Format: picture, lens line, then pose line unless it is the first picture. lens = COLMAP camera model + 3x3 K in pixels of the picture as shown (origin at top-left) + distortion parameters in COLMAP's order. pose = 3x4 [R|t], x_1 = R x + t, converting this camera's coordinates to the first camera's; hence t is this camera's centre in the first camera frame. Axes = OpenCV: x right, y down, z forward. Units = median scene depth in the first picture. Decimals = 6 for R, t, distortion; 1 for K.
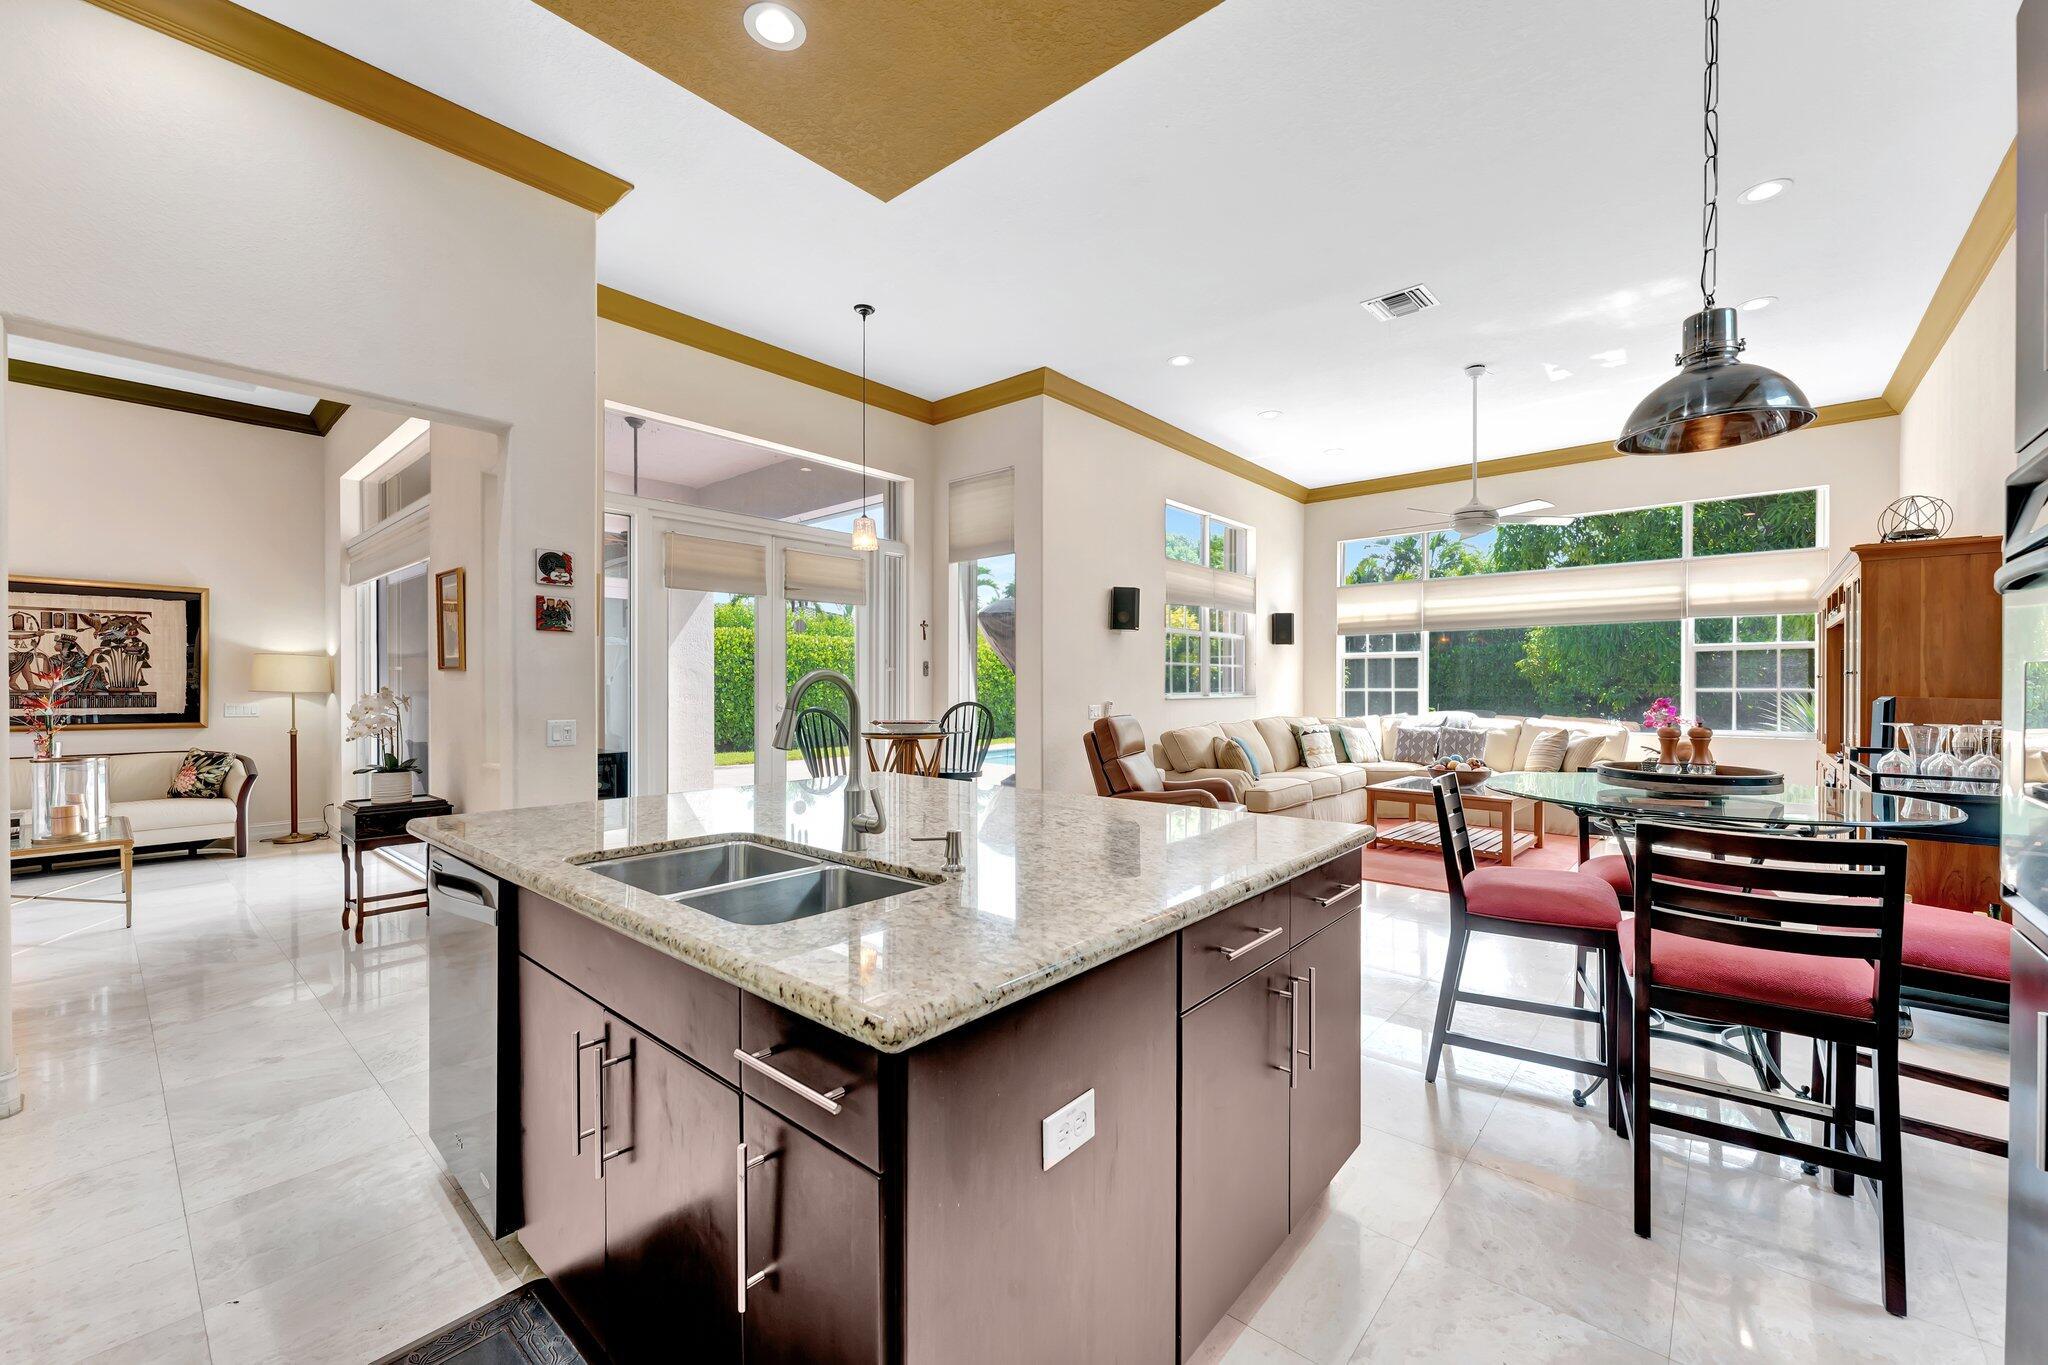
lens RADIAL K [[813.8, 0, 1024.0], [0, 813.8, 682.5], [0, 0, 1]] dist [-0.000778, 0.000062]
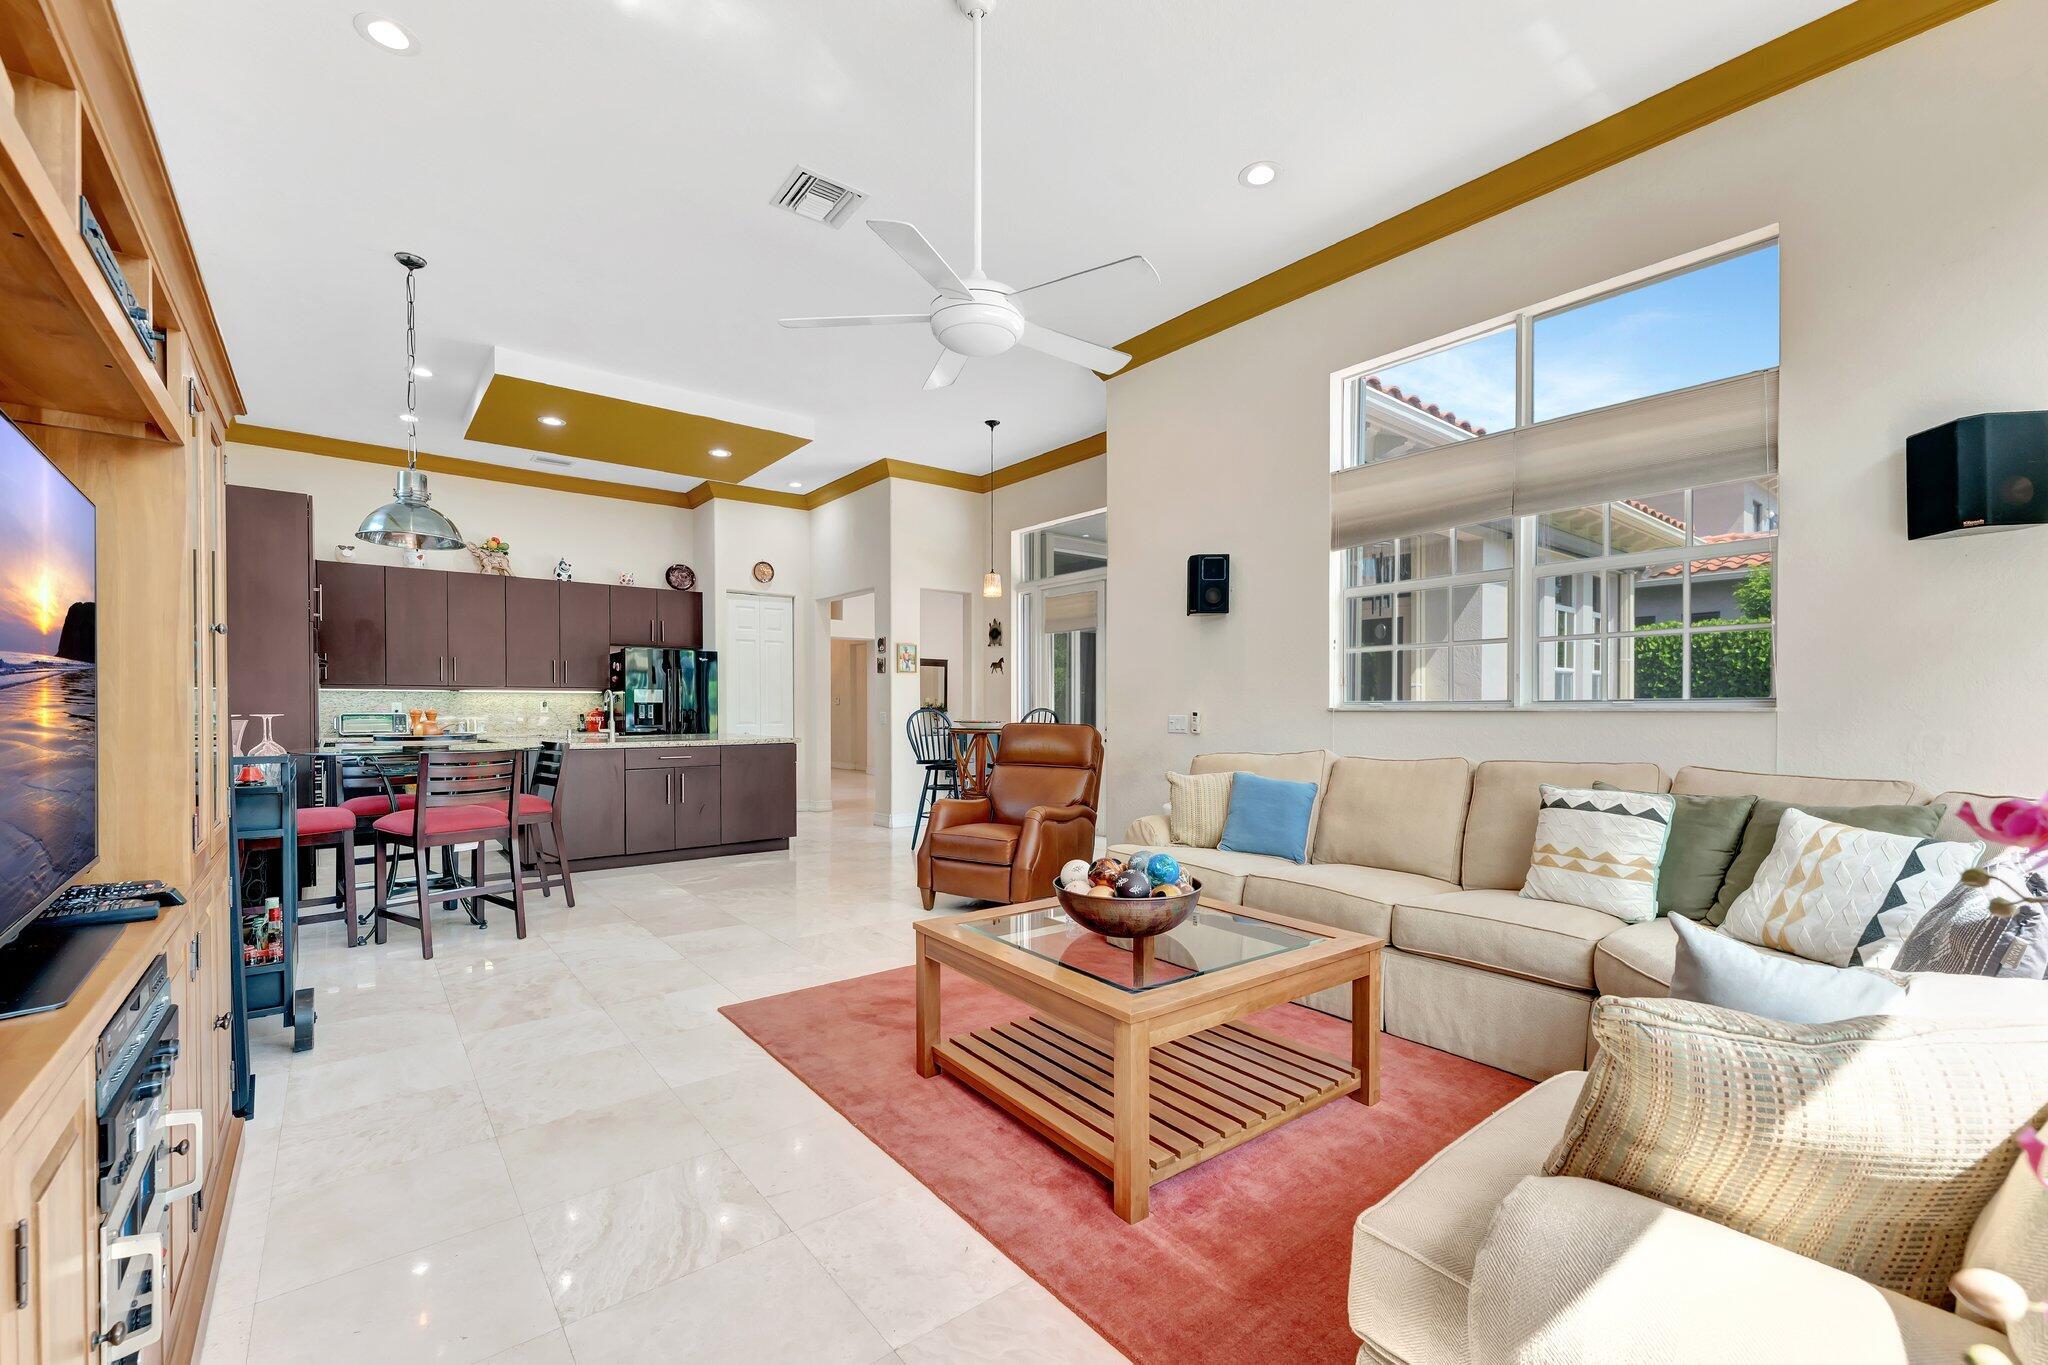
lens RADIAL K [[837.7, 0, 1028.4], [0, 837.7, 716.9], [0, 0, 1]] dist [-0.000026, 0.000006]
pose [[-0.165856, 0.009789, -0.986101, 0.859493], [0.000742, 0.999952, 0.009801, 0.019125], [0.986150, 0.000894, -0.165856, 0.932580]]
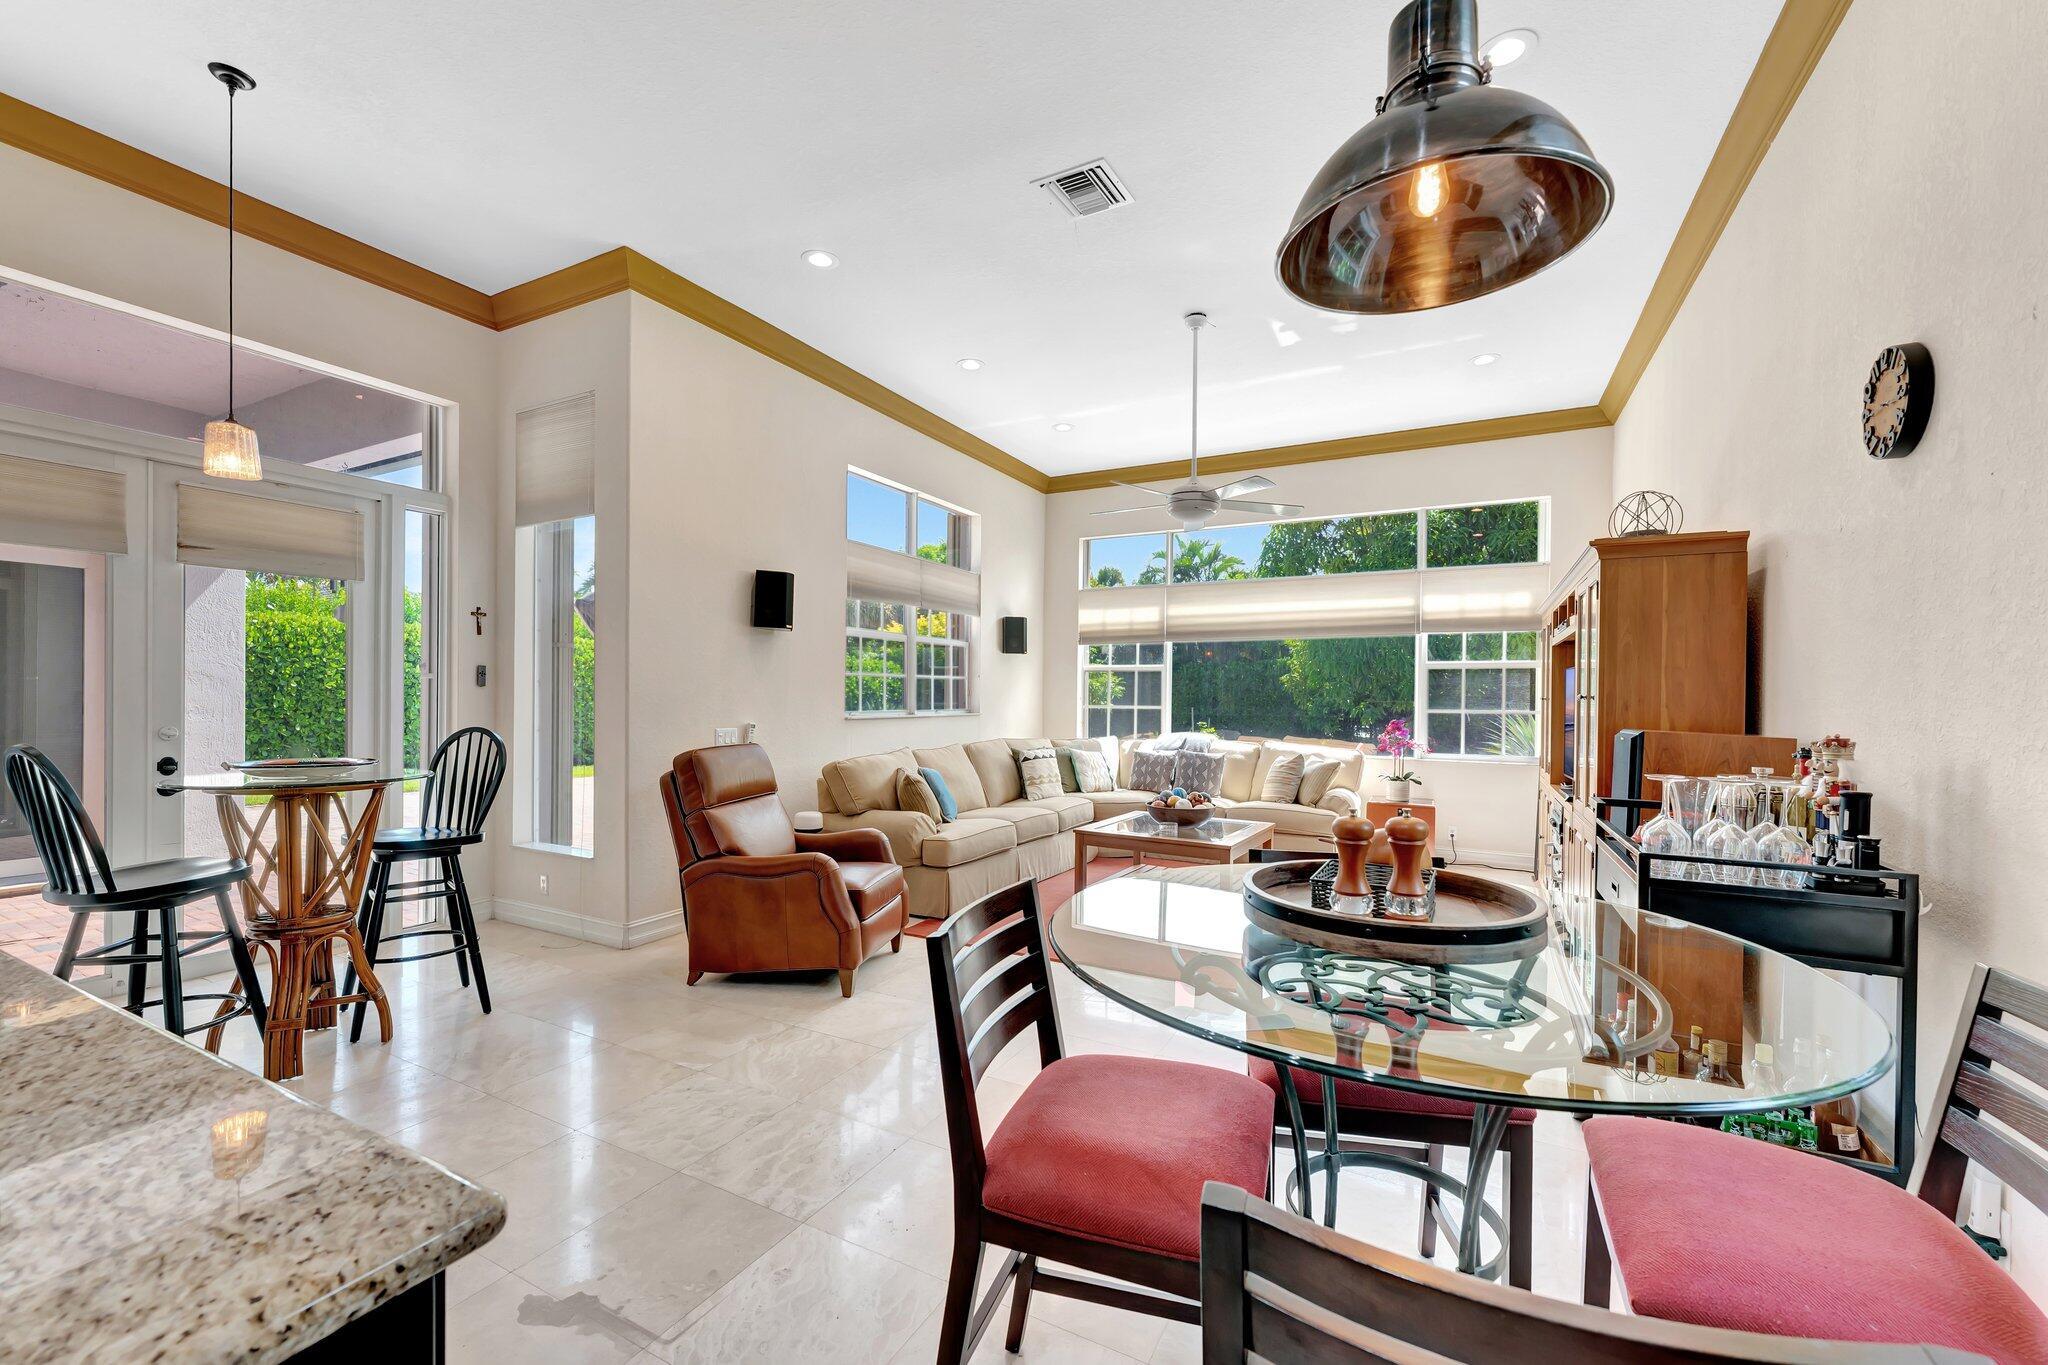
lens RADIAL K [[820.4, 0, 1024.9], [0, 820.4, 693.5], [0, 0, 1]] dist [-0.000792, 0.000152]
pose [[0.974058, 0.009352, 0.226106, 0.173848], [-0.009682, 0.999953, 0.000349, -0.006749], [-0.226092, -0.002529, 0.974103, 0.200609]]
